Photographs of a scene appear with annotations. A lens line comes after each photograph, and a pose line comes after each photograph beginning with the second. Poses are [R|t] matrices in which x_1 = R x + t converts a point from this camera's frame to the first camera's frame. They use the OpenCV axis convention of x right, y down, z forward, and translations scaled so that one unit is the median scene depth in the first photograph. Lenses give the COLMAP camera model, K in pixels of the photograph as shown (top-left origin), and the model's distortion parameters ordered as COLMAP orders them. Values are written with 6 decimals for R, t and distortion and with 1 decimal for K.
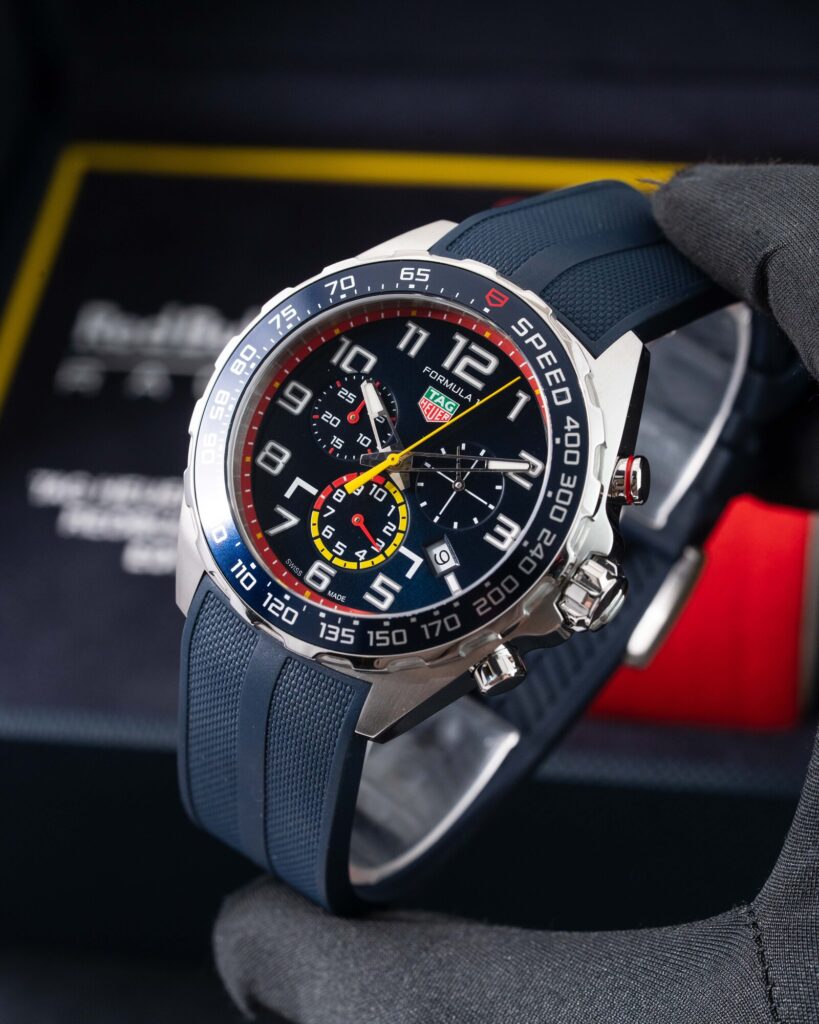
lens RADIAL K [[4544.7, 0, 409.5], [0, 4544.7, 512.0], [0, 0, 1]] dist [-0.619192, -2.652332]
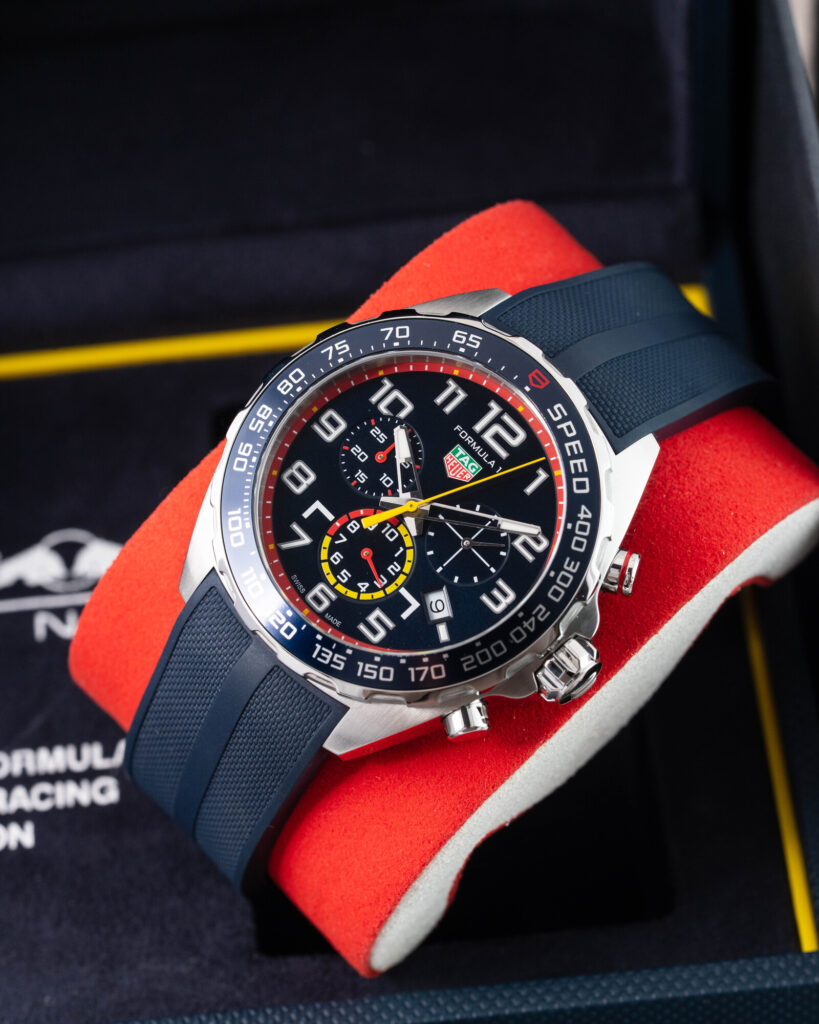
lens RADIAL K [[4544.7, 0, 409.5], [0, 4544.7, 512.0], [0, 0, 1]] dist [-0.619192, -2.652332]
pose [[0.973766, 0.210416, 0.086635, -0.096448], [-0.215069, 0.975402, 0.048332, -0.061810], [-0.074334, -0.065696, 0.995067, -0.063608]]
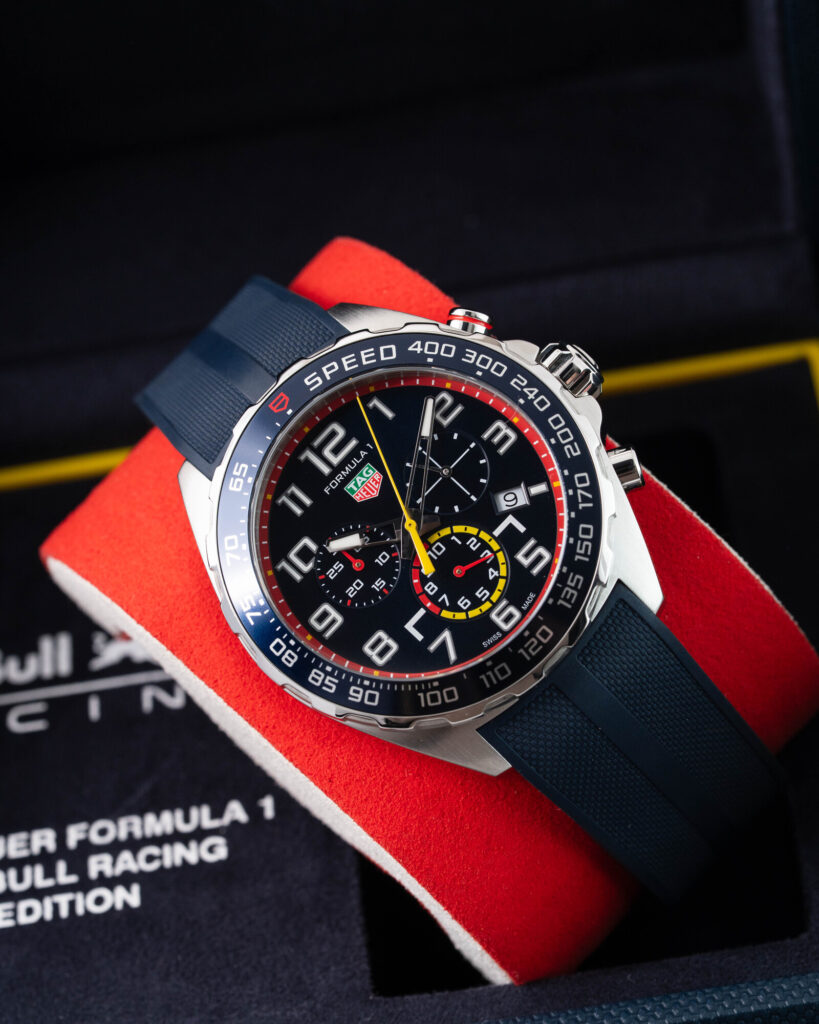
lens RADIAL K [[4544.7, 0, 409.5], [0, 4544.7, 512.0], [0, 0, 1]] dist [-0.619192, -2.652332]
pose [[0.168499, -0.890434, 0.422771, -0.446064], [0.971846, 0.221736, 0.079681, -0.096373], [-0.164694, 0.397442, 0.902727, 0.048933]]
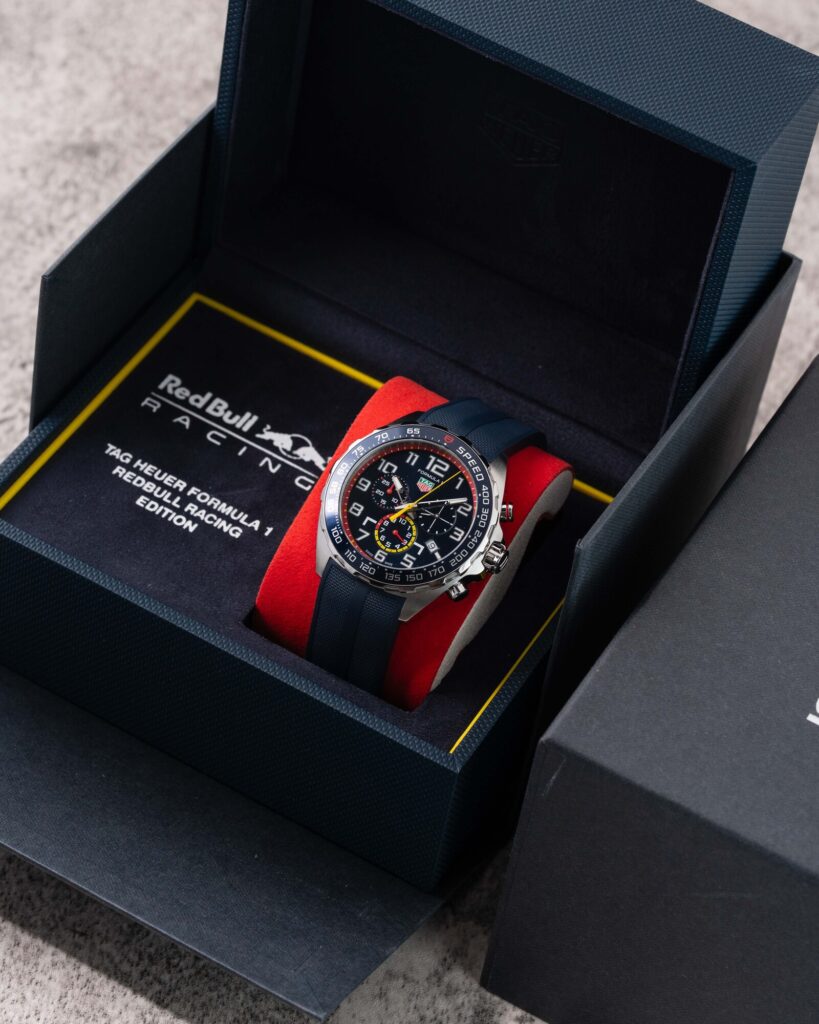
lens RADIAL K [[4544.7, 0, 409.5], [0, 4544.7, 512.0], [0, 0, 1]] dist [-0.619192, -2.652332]
pose [[0.987067, -0.026238, 0.158147, -0.385814], [0.041457, 0.994736, -0.093711, 0.217734], [-0.154856, 0.099056, 0.982959, -1.374951]]
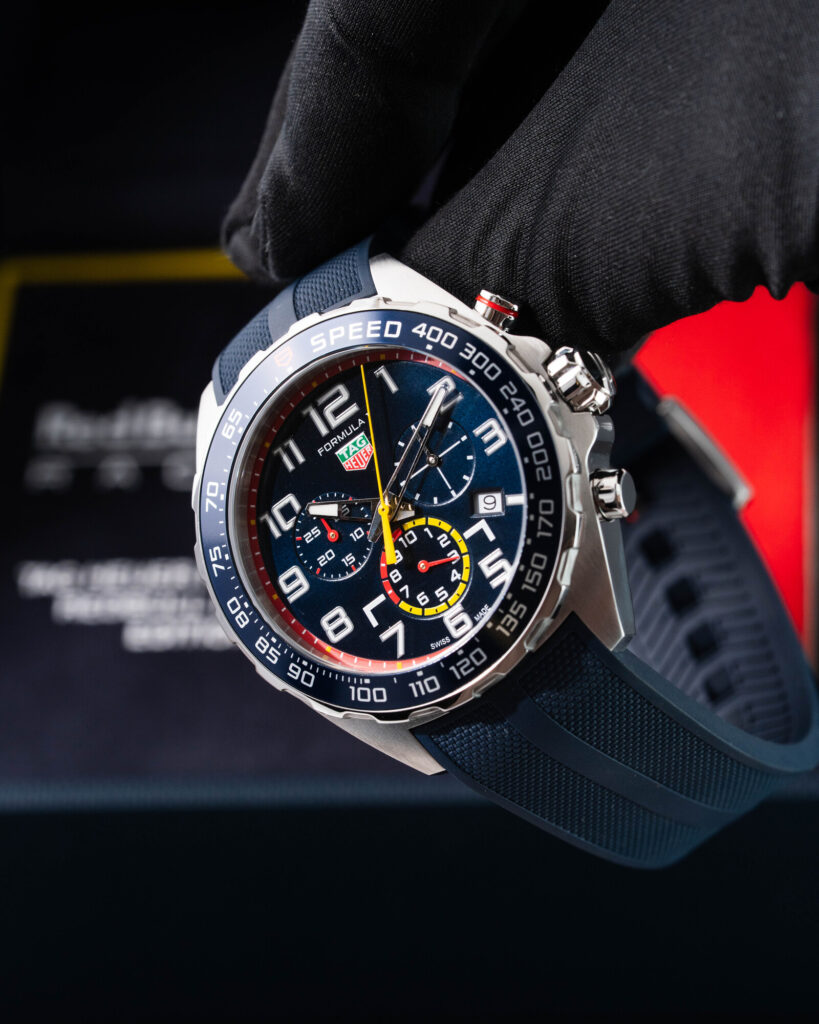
lens RADIAL K [[4544.7, 0, 409.5], [0, 4544.7, 512.0], [0, 0, 1]] dist [-0.619192, -2.652332]
pose [[0.417205, -0.898675, 0.135361, -0.140093], [0.905037, 0.397276, -0.151920, 0.149301], [0.082751, 0.185889, 0.979080, -0.000458]]
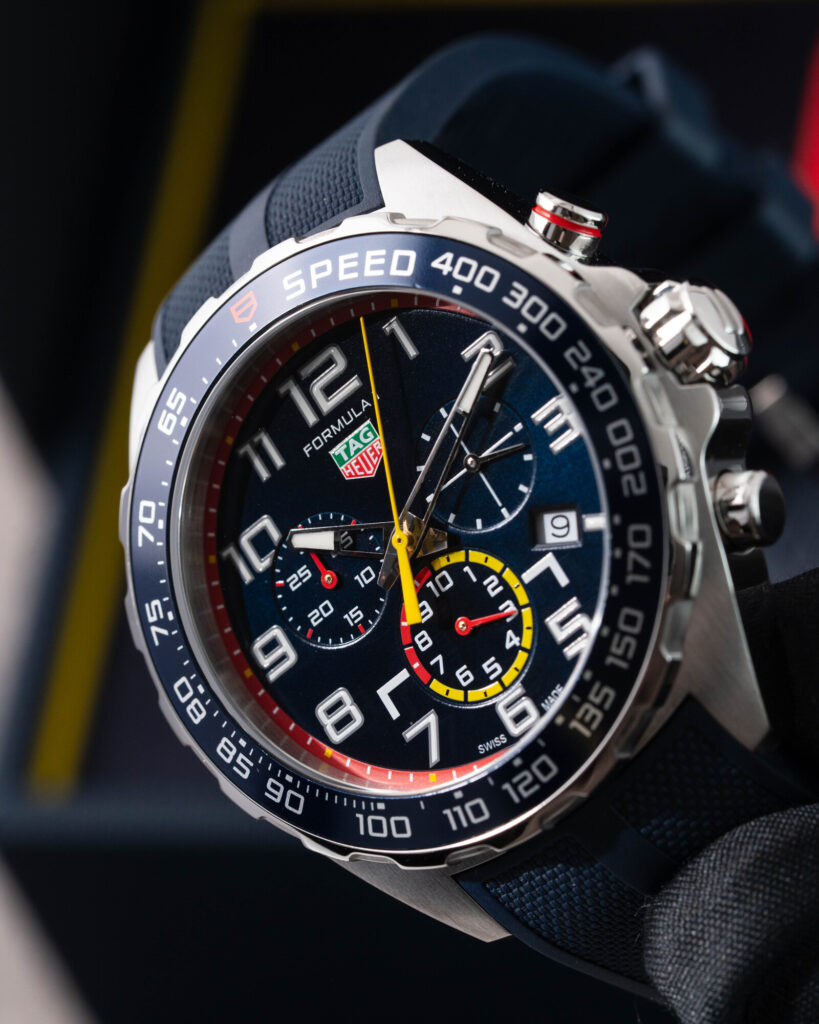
lens RADIAL K [[5516.8, 0, 409.1], [0, 5516.8, 471.3], [0, 0, 1]] dist [-0.217144, 29.643710]
pose [[0.397422, -0.915274, 0.065798, -0.046895], [0.900527, 0.375227, -0.219672, 0.162988], [0.176371, 0.146555, 0.973352, 0.214126]]
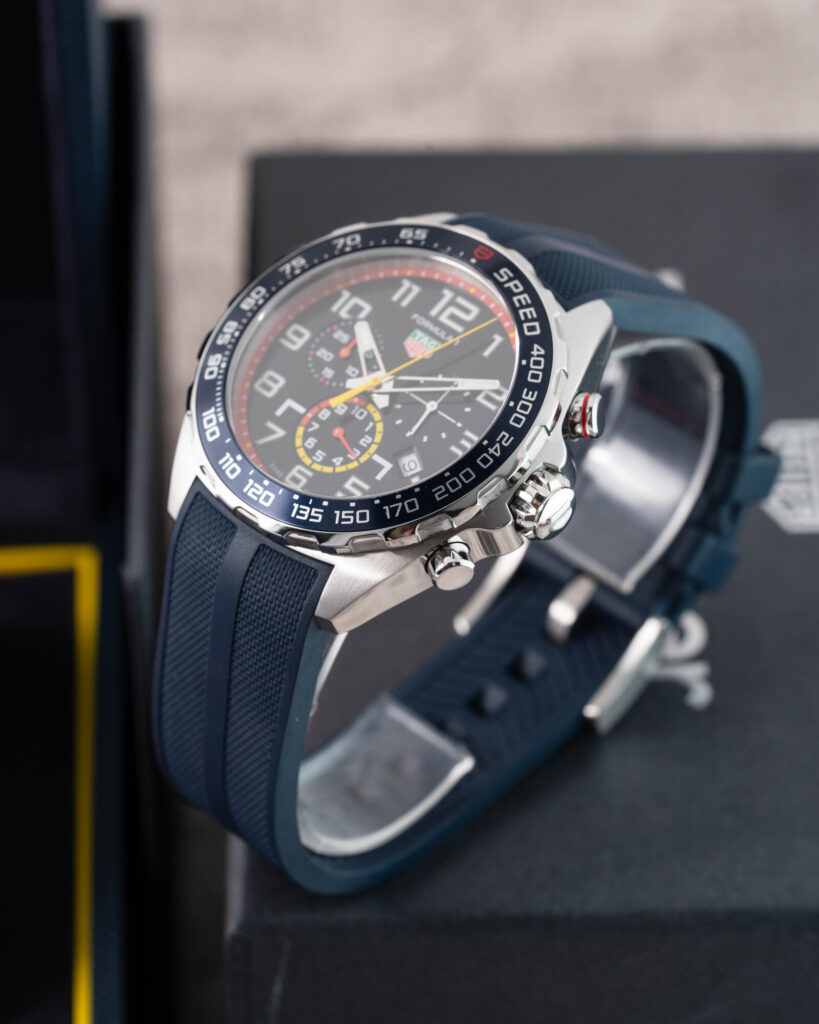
lens RADIAL K [[4544.7, 0, 409.5], [0, 4544.7, 512.0], [0, 0, 1]] dist [-0.619192, -2.652332]
pose [[0.994319, 0.096521, -0.044873, 0.057394], [-0.105199, 0.955349, -0.276118, 0.324151], [0.016218, 0.279270, 0.960076, -0.054754]]
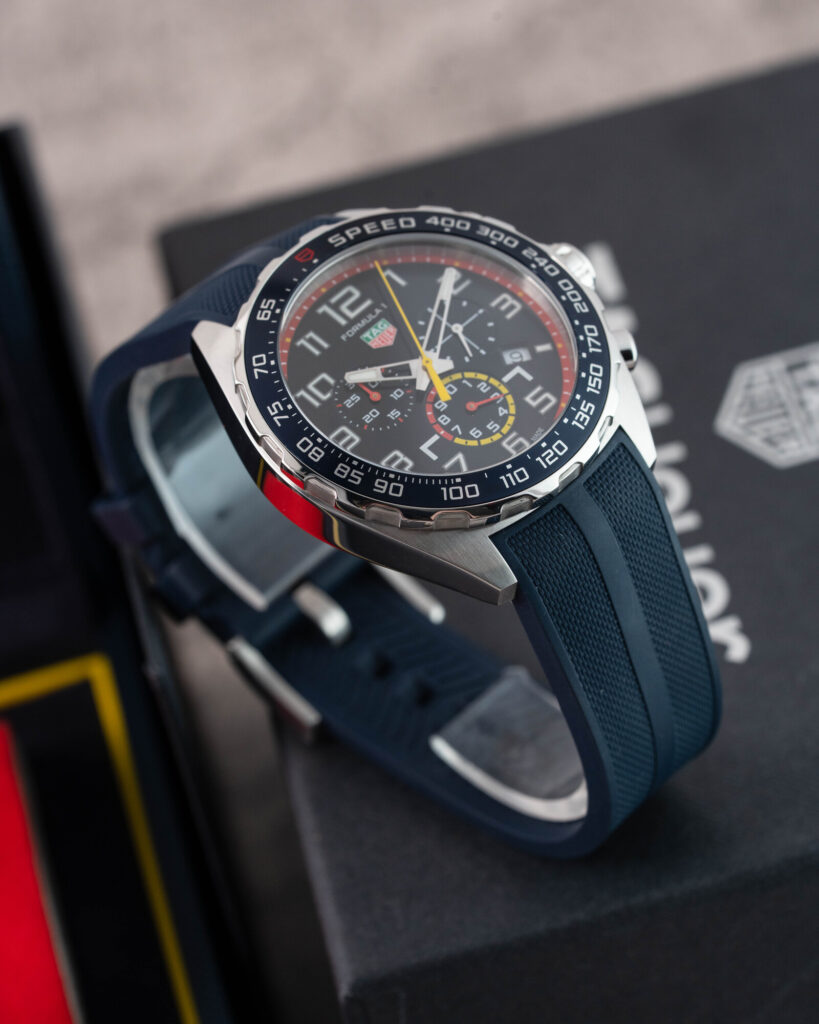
lens RADIAL K [[4544.7, 0, 409.5], [0, 4544.7, 512.0], [0, 0, 1]] dist [-0.619192, -2.652332]
pose [[0.098309, -0.635247, 0.766026, -0.881763], [0.926030, 0.340277, 0.163340, -0.185303], [-0.364422, 0.693305, 0.621711, 0.334228]]
